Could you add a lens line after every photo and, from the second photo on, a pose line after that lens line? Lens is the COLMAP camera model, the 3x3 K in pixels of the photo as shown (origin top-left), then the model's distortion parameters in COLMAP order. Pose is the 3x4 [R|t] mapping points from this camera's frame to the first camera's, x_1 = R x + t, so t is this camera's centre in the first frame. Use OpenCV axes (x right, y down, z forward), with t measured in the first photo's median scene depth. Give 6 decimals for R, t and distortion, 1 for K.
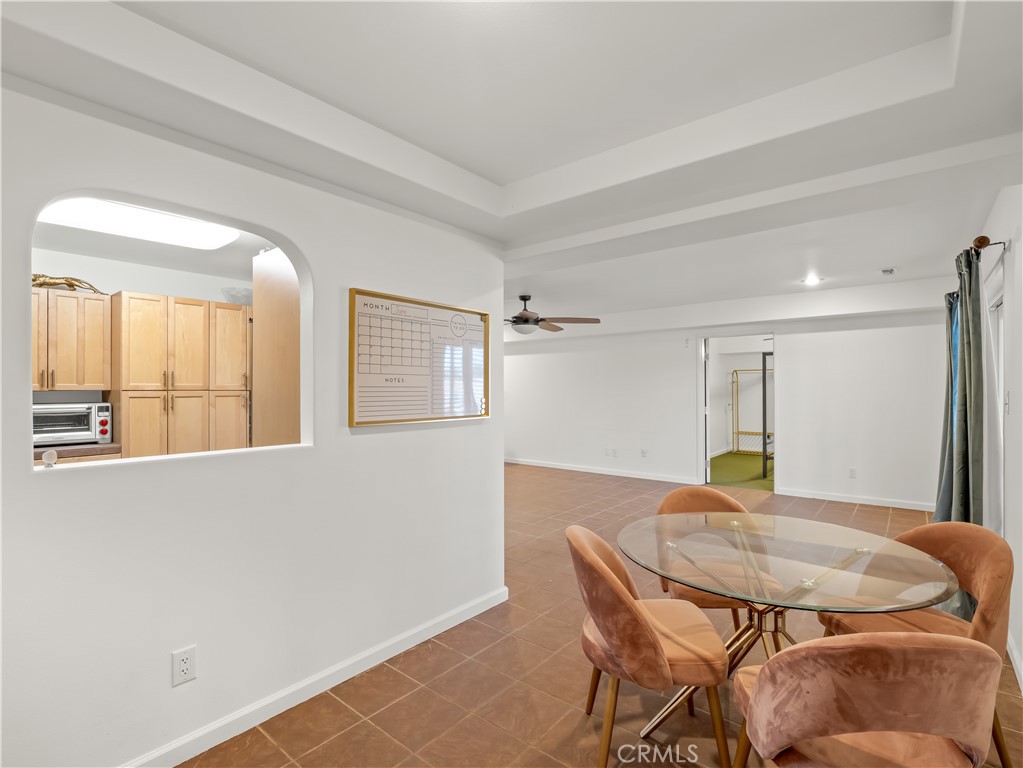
lens RADIAL K [[497.2, 0, 506.9], [0, 497.2, 383.5], [0, 0, 1]] dist [-0.017797, -0.000540]
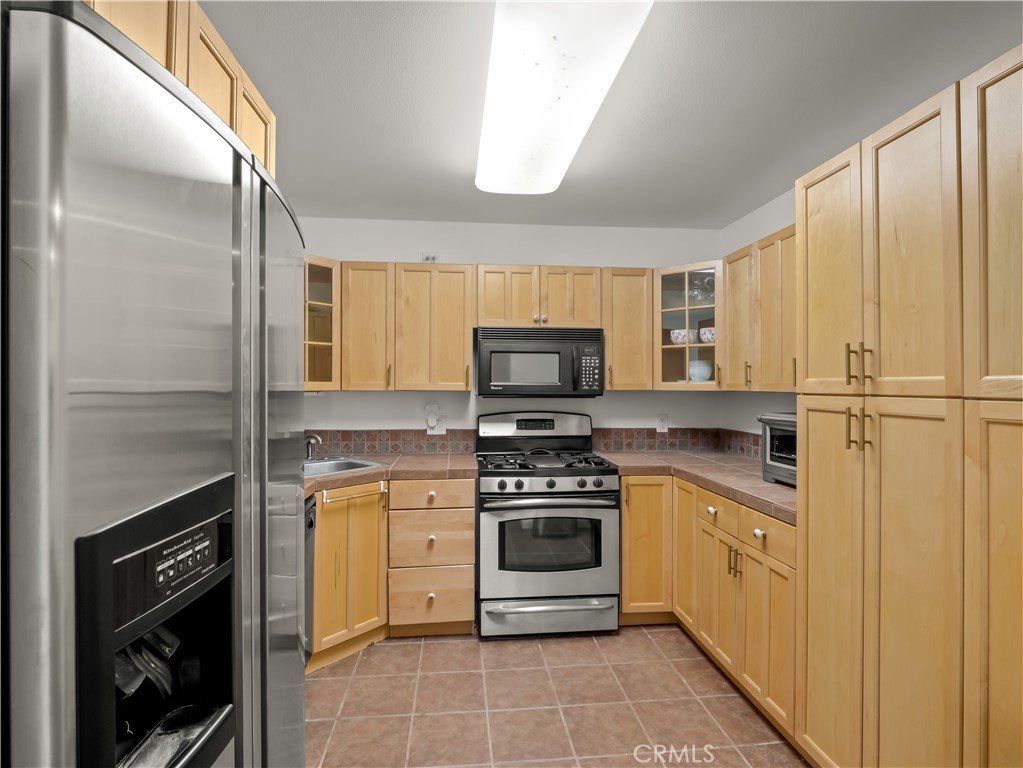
lens RADIAL K [[535.5, 0, 511.5], [0, 535.5, 384.0], [0, 0, 1]] dist [-0.017487, -0.000204]
pose [[-0.671259, -0.000407, -0.741222, -0.217488], [0.004937, 0.999975, -0.005020, 0.006066], [0.741206, -0.007029, -0.671241, 1.075146]]
